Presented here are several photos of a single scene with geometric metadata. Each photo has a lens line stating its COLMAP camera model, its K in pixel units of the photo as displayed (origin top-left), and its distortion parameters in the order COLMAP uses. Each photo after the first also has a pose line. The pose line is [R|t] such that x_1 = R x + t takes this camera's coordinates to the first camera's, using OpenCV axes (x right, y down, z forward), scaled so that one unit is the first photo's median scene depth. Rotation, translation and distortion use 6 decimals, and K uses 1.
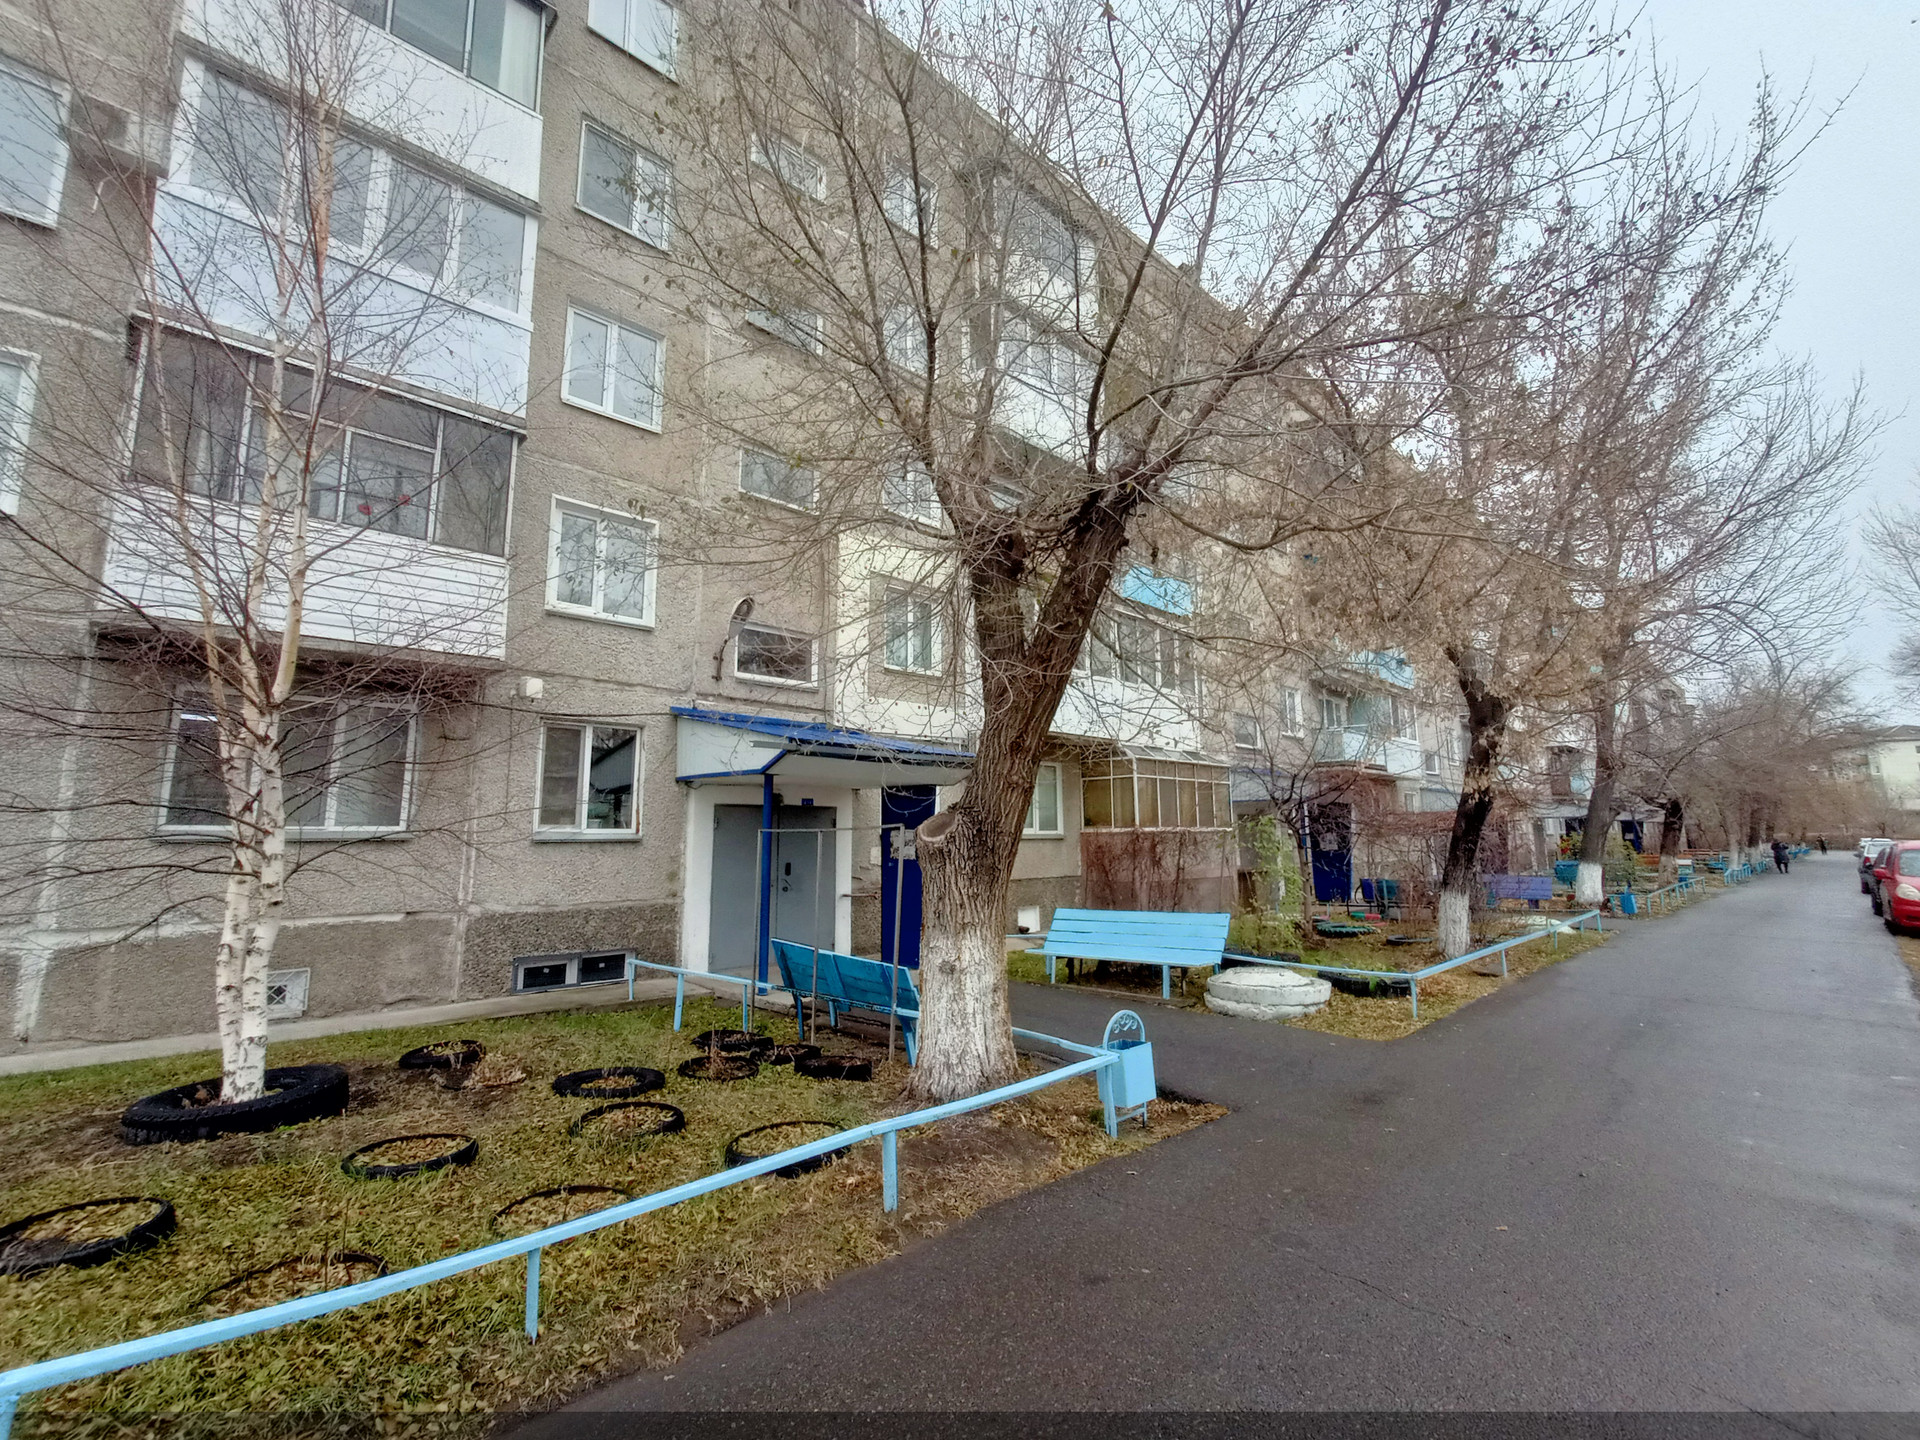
lens RADIAL K [[871.3, 0, 957.2], [0, 871.3, 718.6], [0, 0, 1]] dist [-0.001763, -0.001751]
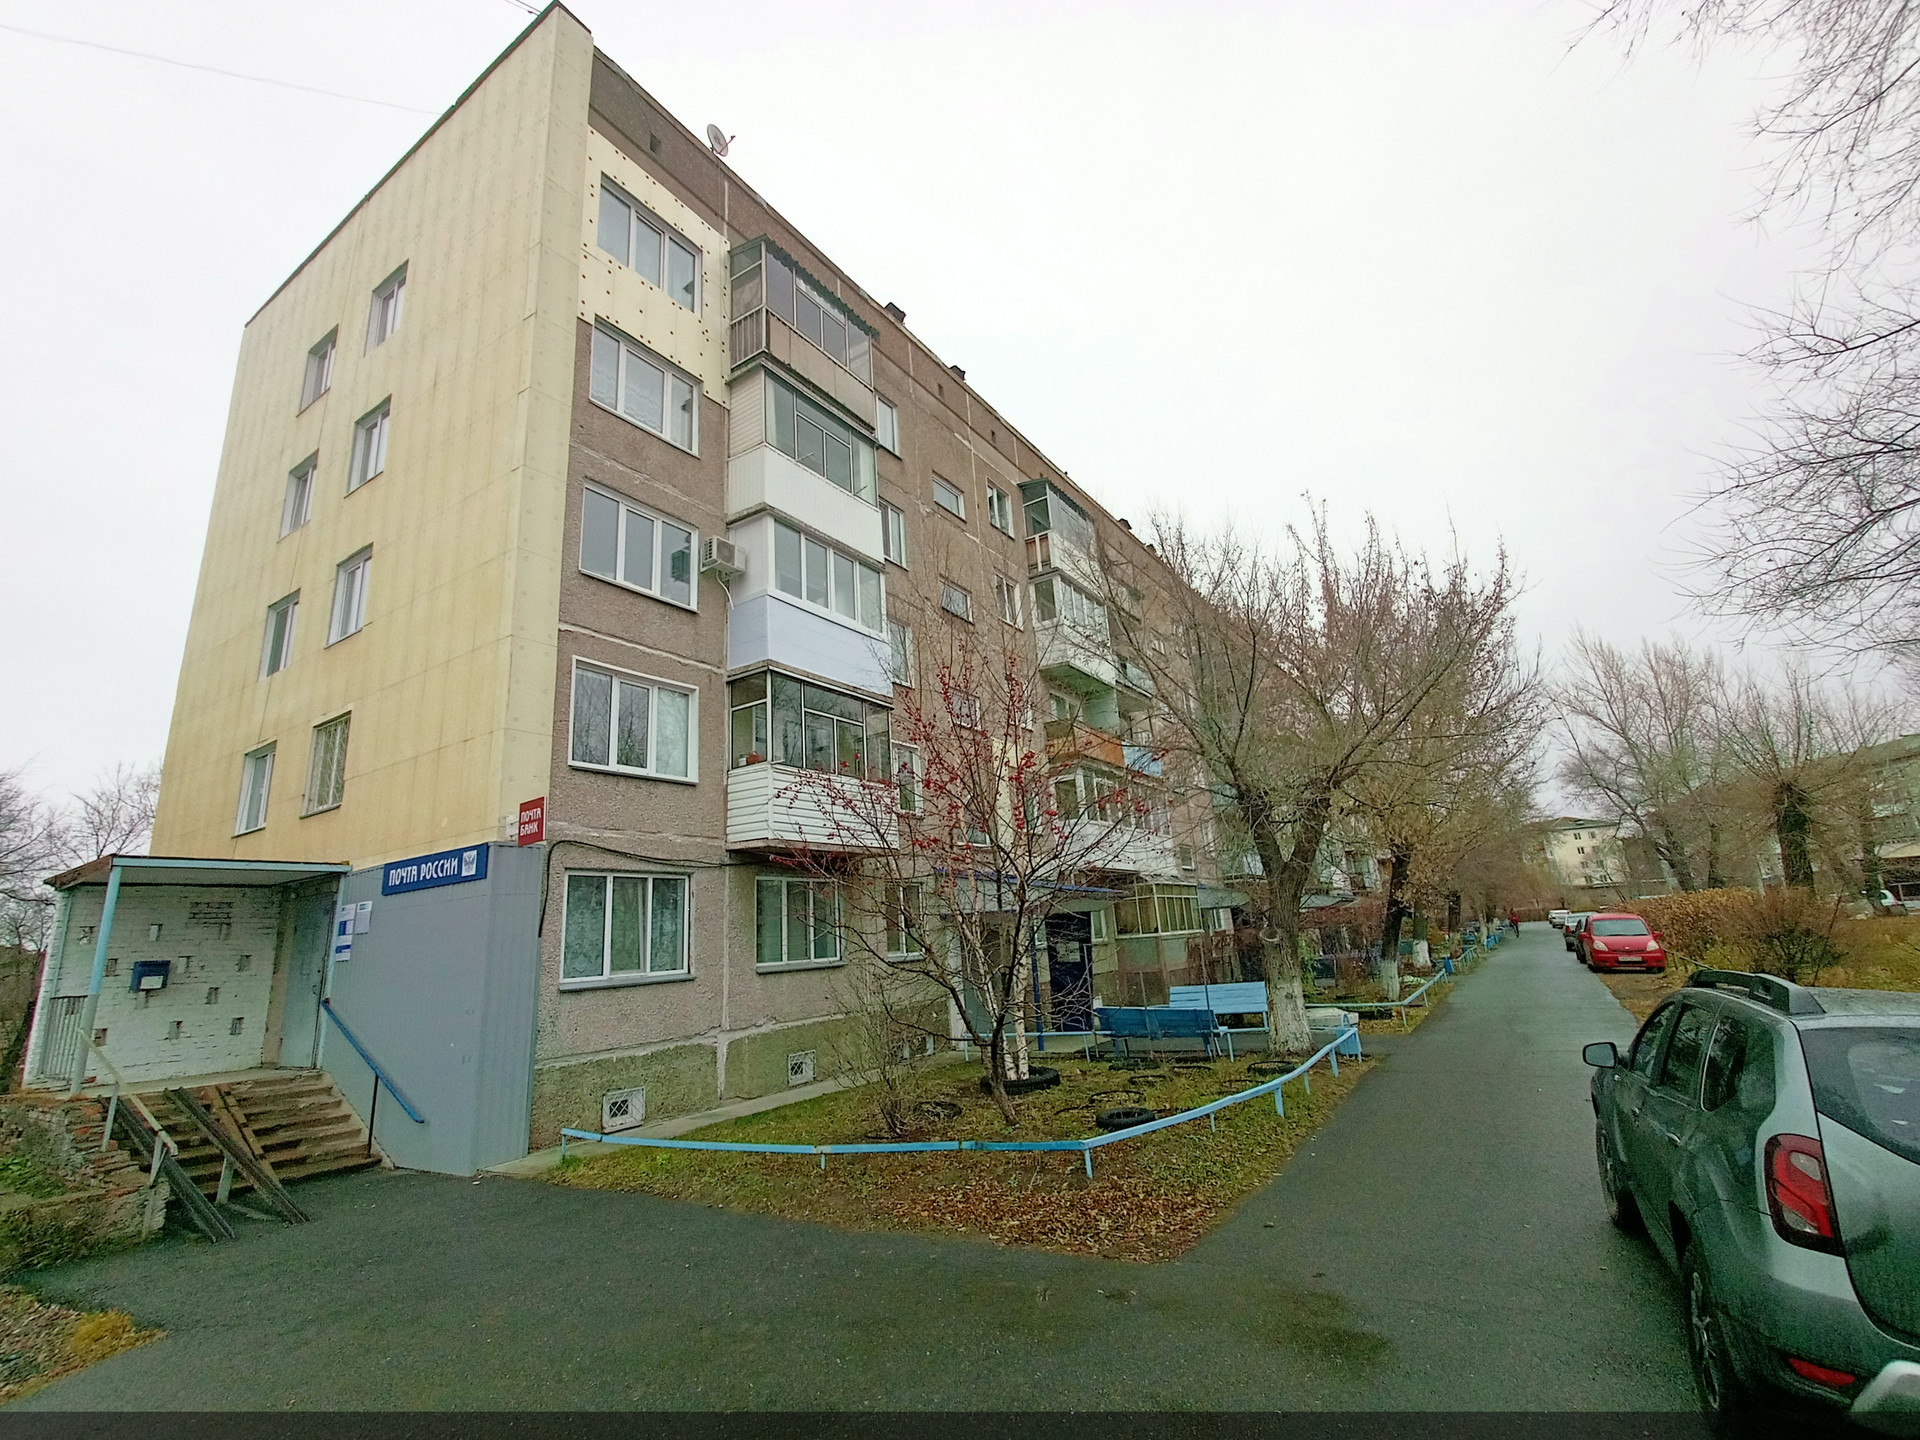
lens RADIAL K [[871.3, 0, 968.5], [0, 871.3, 719.6], [0, 0, 1]] dist [-0.001763, -0.001751]
pose [[0.972839, 0.002376, 0.231469, -0.637796], [0.024989, 0.993026, -0.115218, -0.097454], [-0.230128, 0.117873, 0.965995, -0.528833]]
